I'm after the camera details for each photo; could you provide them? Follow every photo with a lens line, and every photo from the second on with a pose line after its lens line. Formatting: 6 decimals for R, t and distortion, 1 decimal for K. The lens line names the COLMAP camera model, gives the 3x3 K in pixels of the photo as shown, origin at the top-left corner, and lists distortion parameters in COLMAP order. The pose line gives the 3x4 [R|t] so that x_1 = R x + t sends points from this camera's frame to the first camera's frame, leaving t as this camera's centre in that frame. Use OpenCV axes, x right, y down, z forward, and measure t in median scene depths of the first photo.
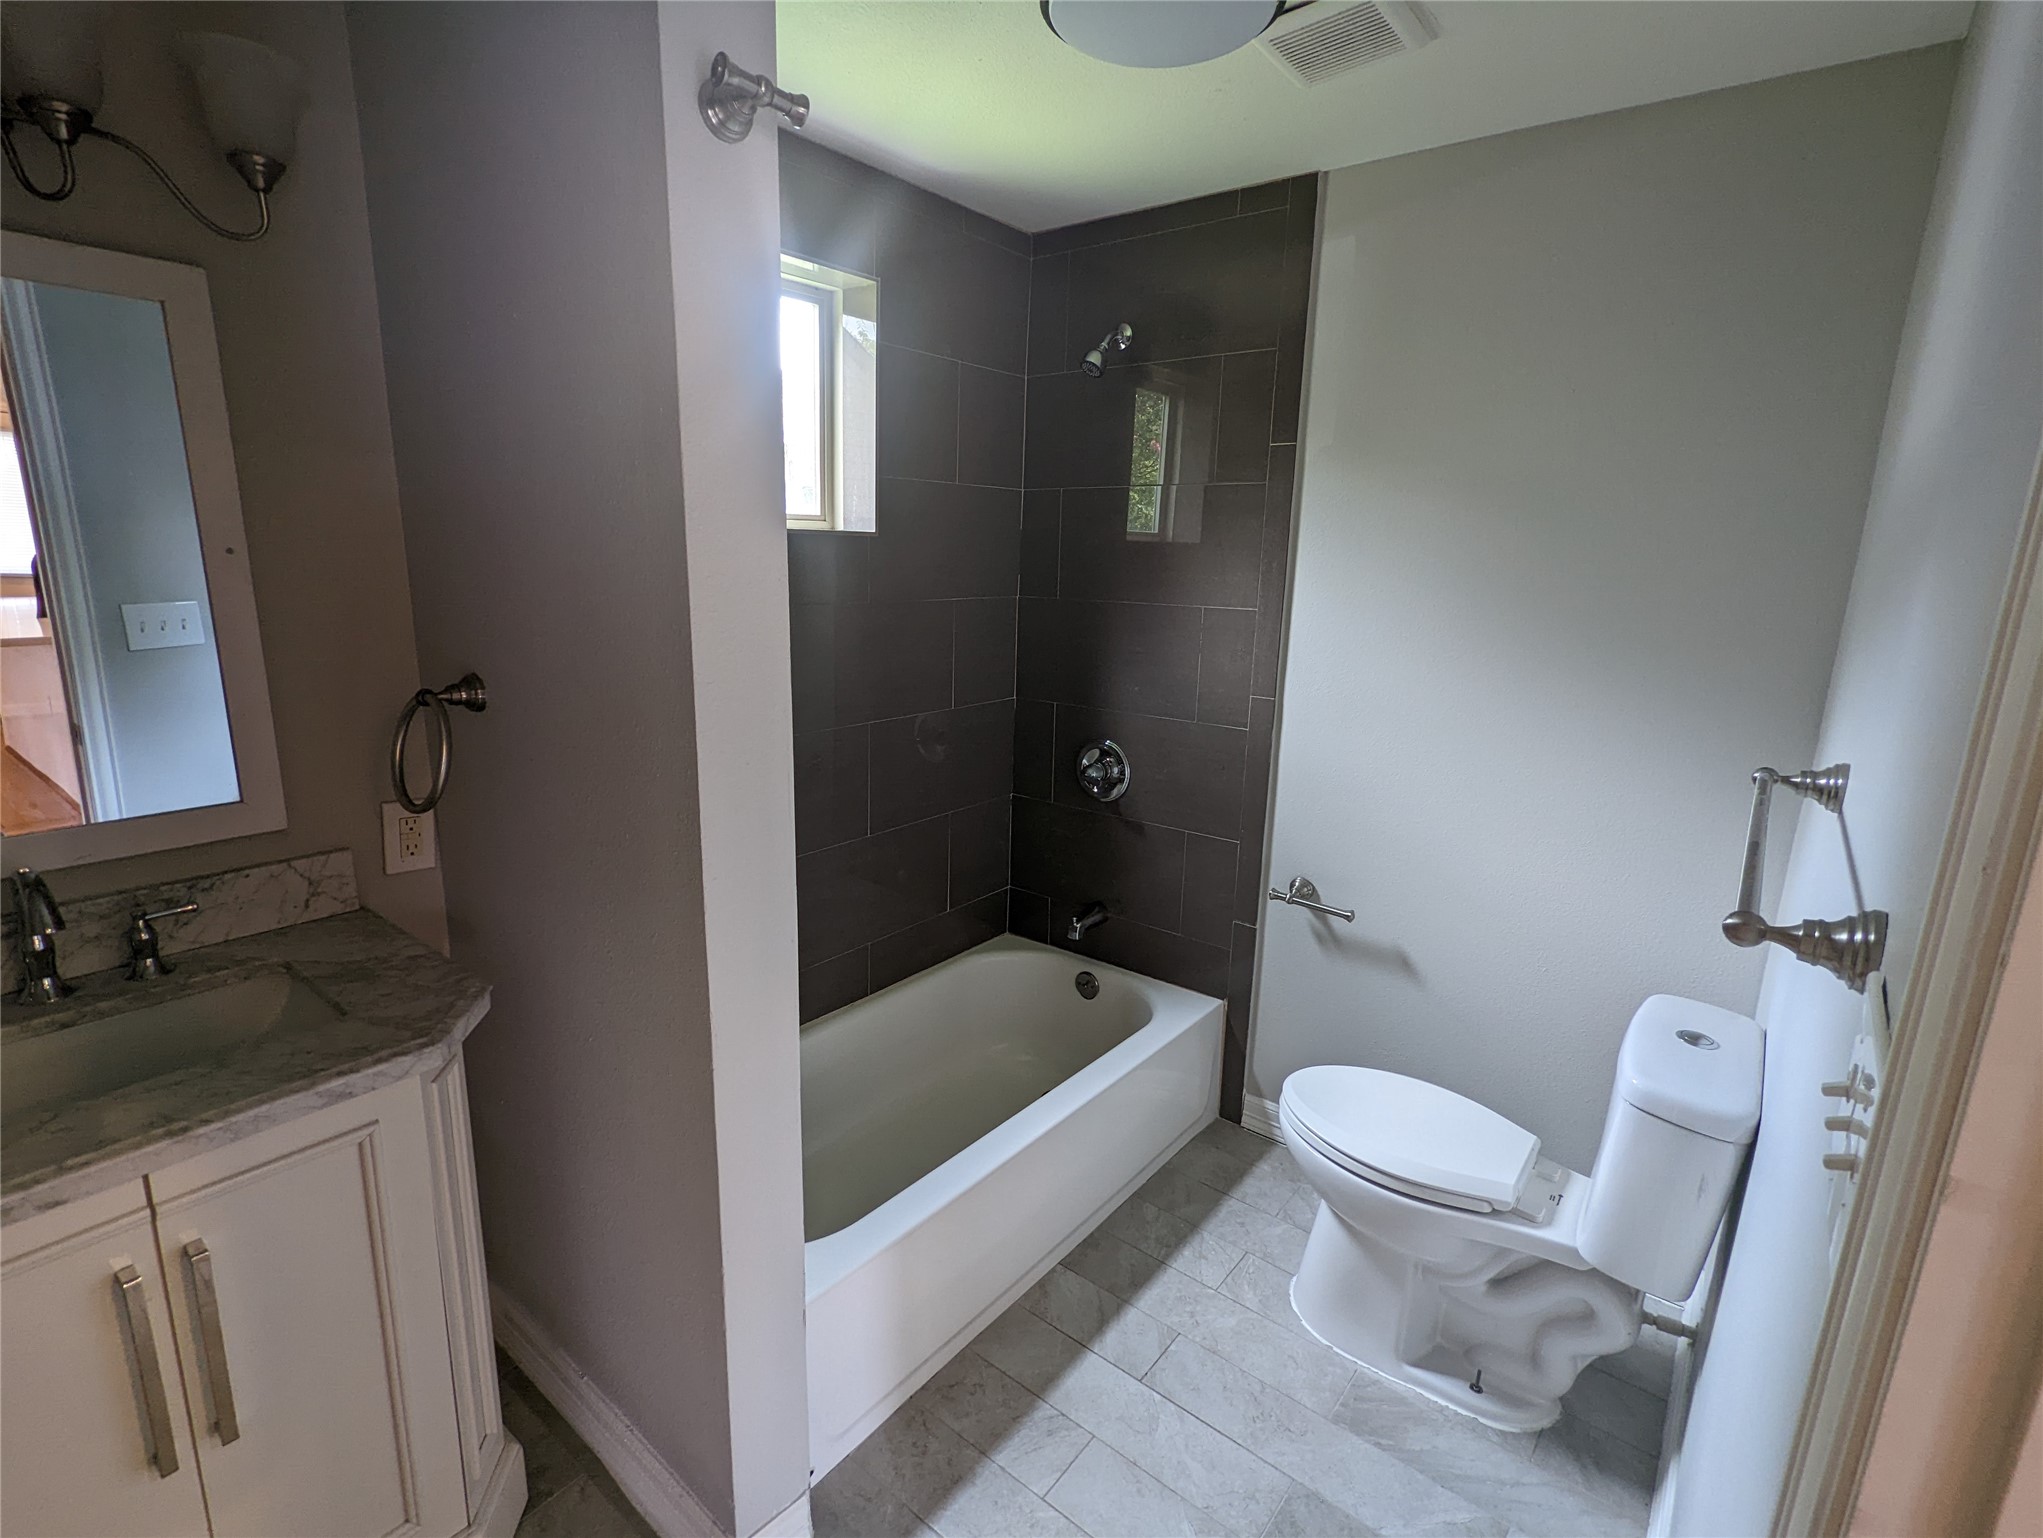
lens RADIAL K [[981.4, 0, 990.4], [0, 981.4, 761.4], [0, 0, 1]] dist [-0.000042, 0.001734]
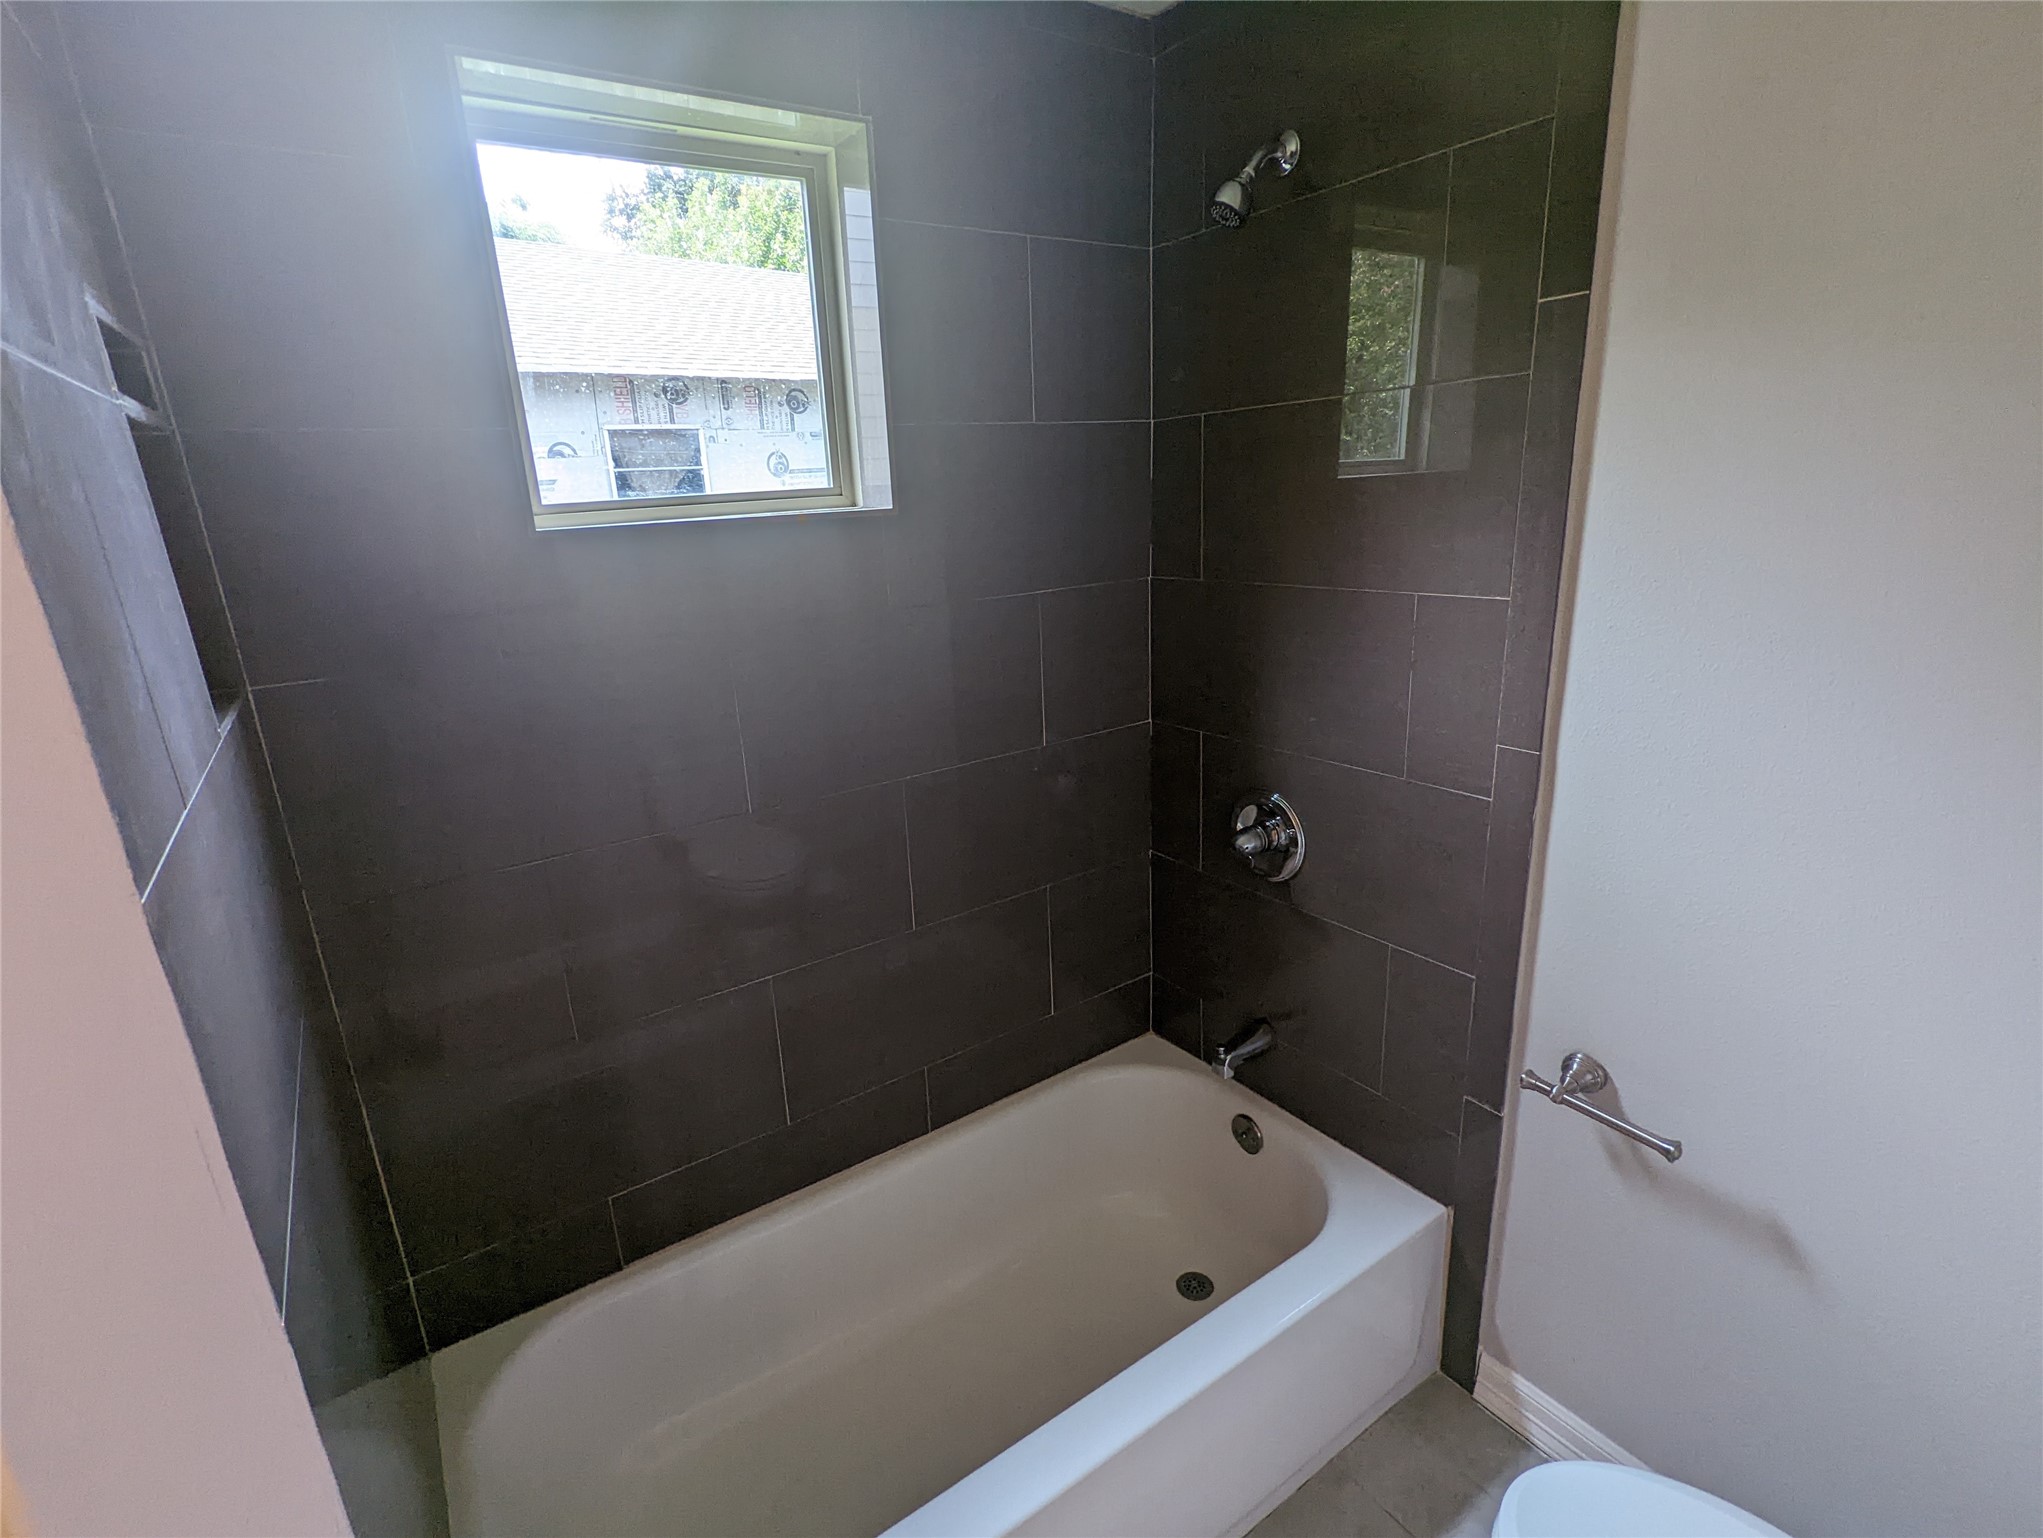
lens RADIAL K [[981.4, 0, 987.9], [0, 981.4, 769.0], [0, 0, 1]] dist [-0.000042, 0.001734]
pose [[0.953253, 0.012974, -0.301895, 0.152600], [0.008626, 0.997502, 0.070106, -0.096899], [0.302051, -0.069433, 0.950760, 0.345669]]
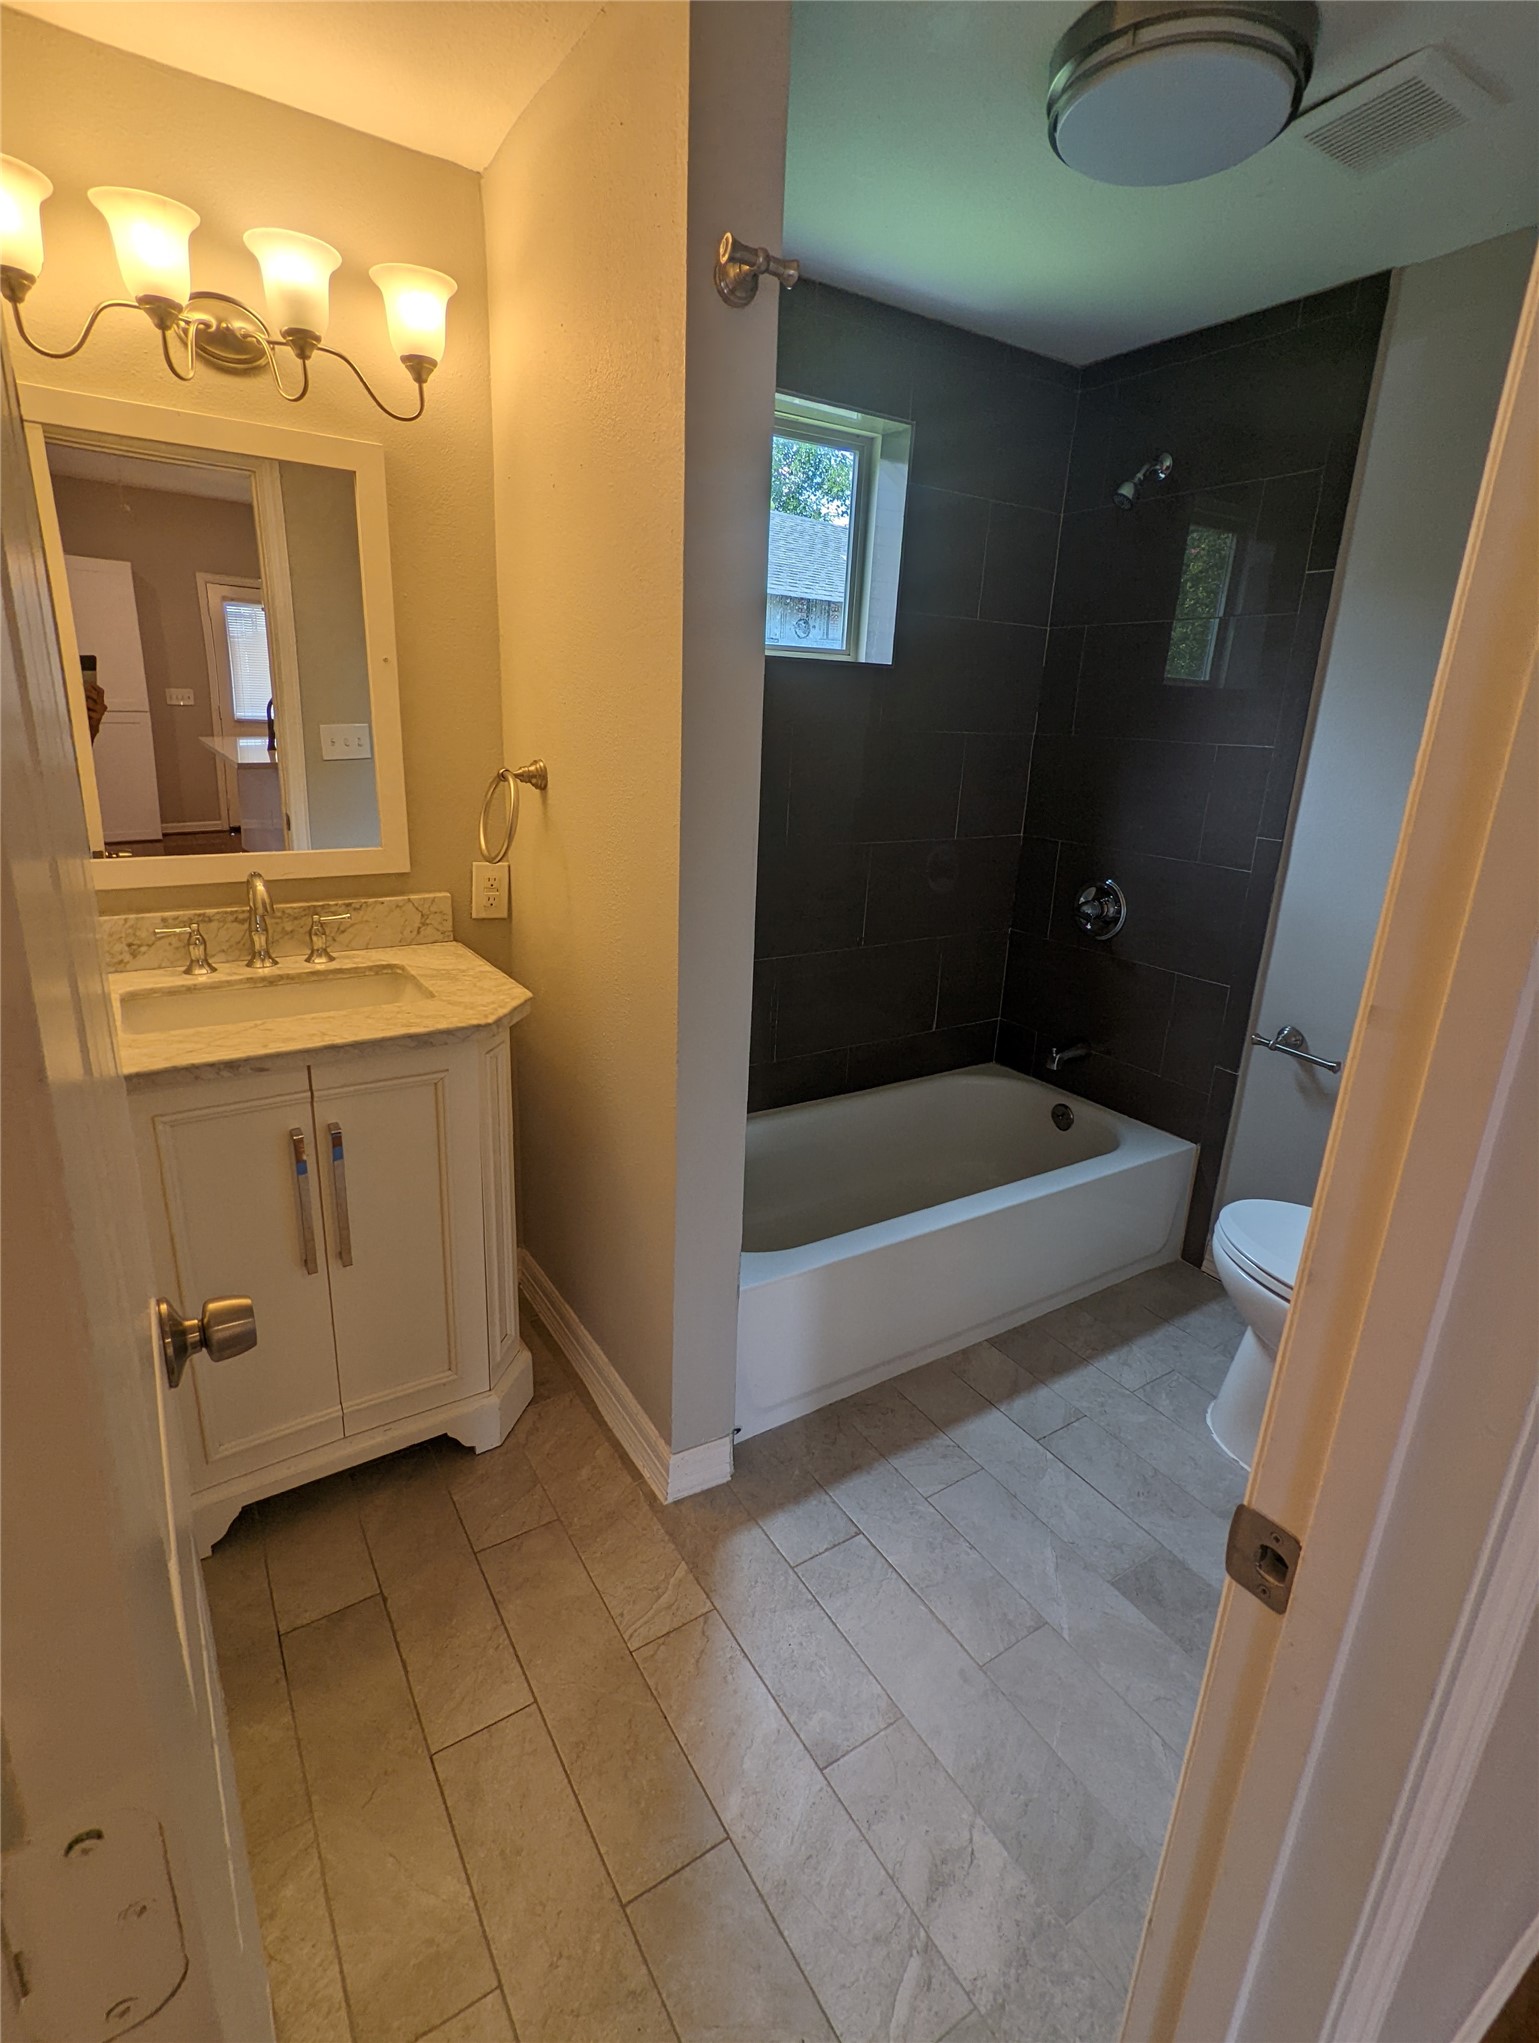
lens RADIAL K [[981.4, 0, 746.6], [0, 981.4, 996.1], [0, 0, 1]] dist [-0.000042, 0.001734]
pose [[0.948096, 0.104641, -0.300274, 0.093365], [-0.086739, 0.993598, 0.072383, 0.064548], [0.305926, -0.042580, 0.951103, -0.095314]]
